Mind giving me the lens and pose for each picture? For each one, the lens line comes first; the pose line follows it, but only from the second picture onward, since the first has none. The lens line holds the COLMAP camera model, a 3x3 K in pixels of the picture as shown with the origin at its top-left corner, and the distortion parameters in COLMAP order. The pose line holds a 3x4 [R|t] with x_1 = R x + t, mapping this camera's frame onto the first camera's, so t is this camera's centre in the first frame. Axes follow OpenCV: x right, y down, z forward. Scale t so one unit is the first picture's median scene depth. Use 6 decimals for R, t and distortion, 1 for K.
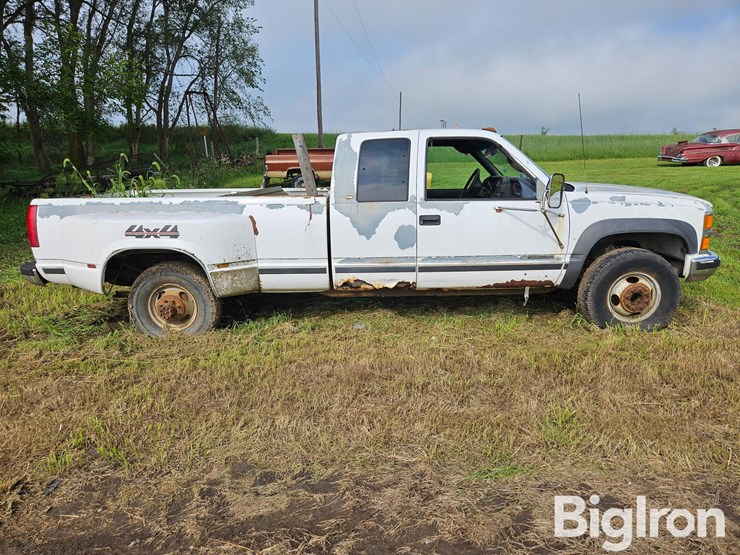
lens RADIAL K [[500.2, 0, 367.0], [0, 500.2, 280.1], [0, 0, 1]] dist [0.067575, -0.050207]
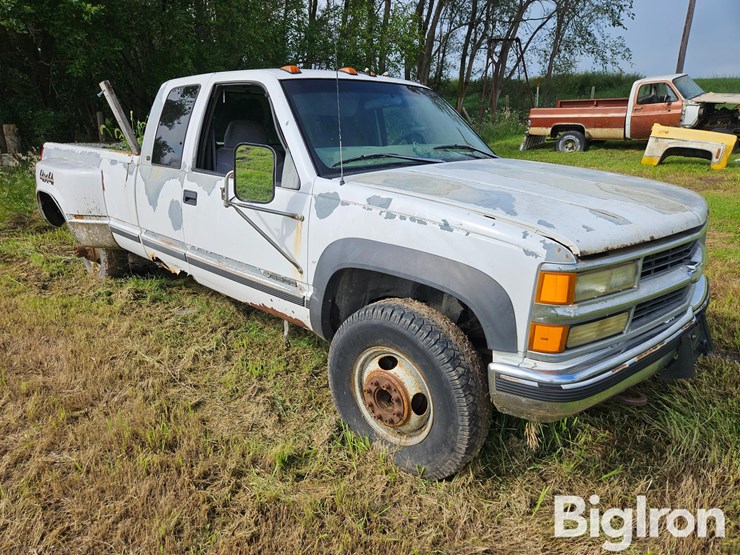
lens RADIAL K [[500.2, 0, 368.5], [0, 500.2, 280.2], [0, 0, 1]] dist [0.067575, -0.050207]
pose [[0.728337, 0.226524, -0.646693, 0.816177], [-0.171153, 0.974002, 0.148413, -0.153549], [0.663500, 0.002589, 0.748172, 0.603370]]
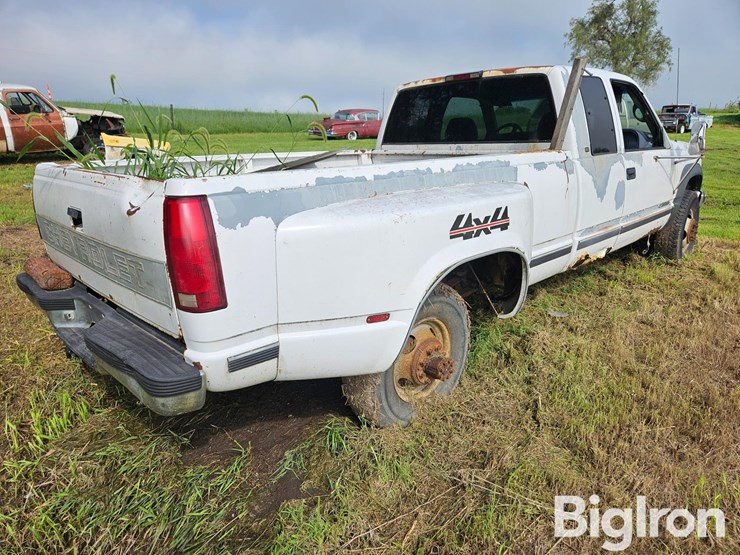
lens RADIAL K [[500.2, 0, 370.4], [0, 500.2, 275.7], [0, 0, 1]] dist [0.067575, -0.050207]
pose [[0.697009, -0.191014, 0.691153, -0.834723], [0.167505, 0.980573, 0.102076, -0.109176], [-0.697224, 0.044624, 0.715463, 0.673713]]
